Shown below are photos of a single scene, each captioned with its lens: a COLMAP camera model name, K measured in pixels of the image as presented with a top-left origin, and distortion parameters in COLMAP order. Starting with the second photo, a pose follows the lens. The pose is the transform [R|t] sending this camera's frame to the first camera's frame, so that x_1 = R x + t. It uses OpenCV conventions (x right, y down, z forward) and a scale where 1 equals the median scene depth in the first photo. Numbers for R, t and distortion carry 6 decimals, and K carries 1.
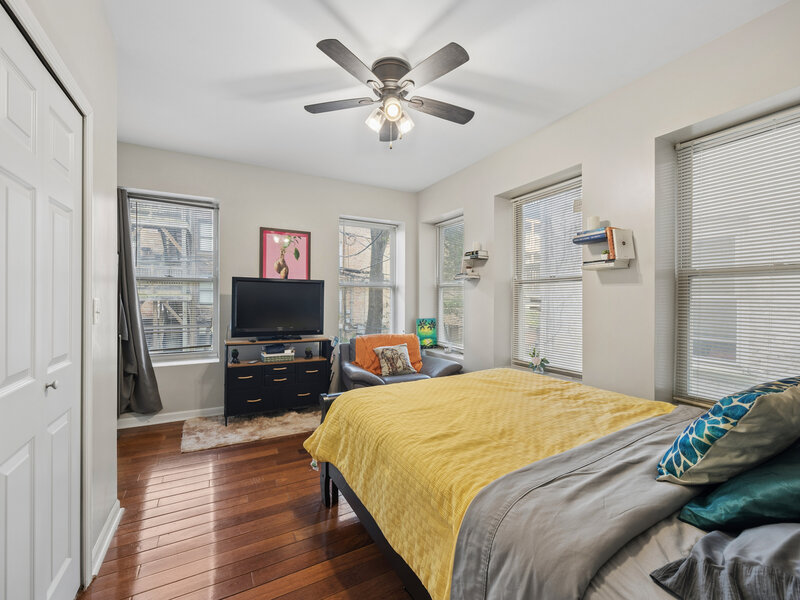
lens RADIAL K [[338.8, 0, 397.6], [0, 338.8, 298.9], [0, 0, 1]] dist [0.000208, 0.000062]
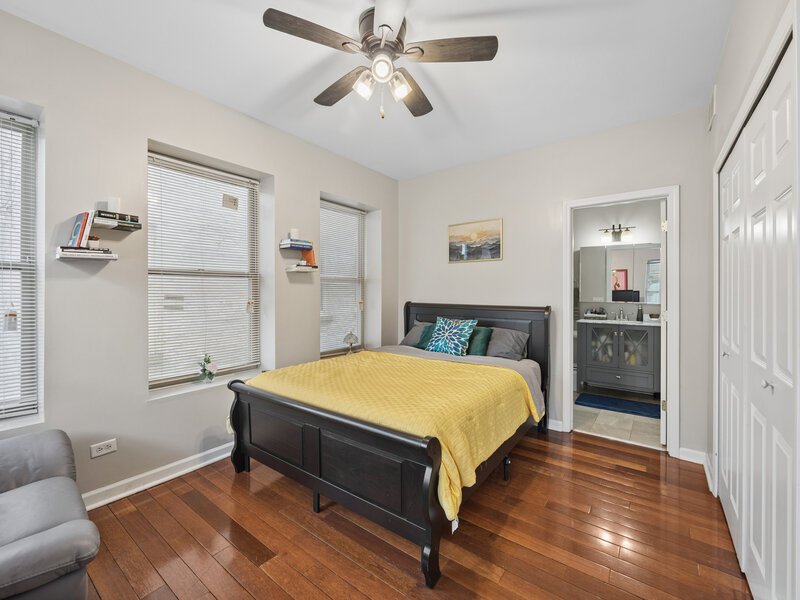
lens RADIAL K [[338.8, 0, 397.6], [0, 338.8, 294.1], [0, 0, 1]] dist [0.000208, 0.000062]
pose [[-0.421134, -0.010017, 0.906943, -0.525773], [0.001826, 0.999928, 0.011892, -0.012039], [-0.906996, 0.006665, -0.421086, 0.870338]]
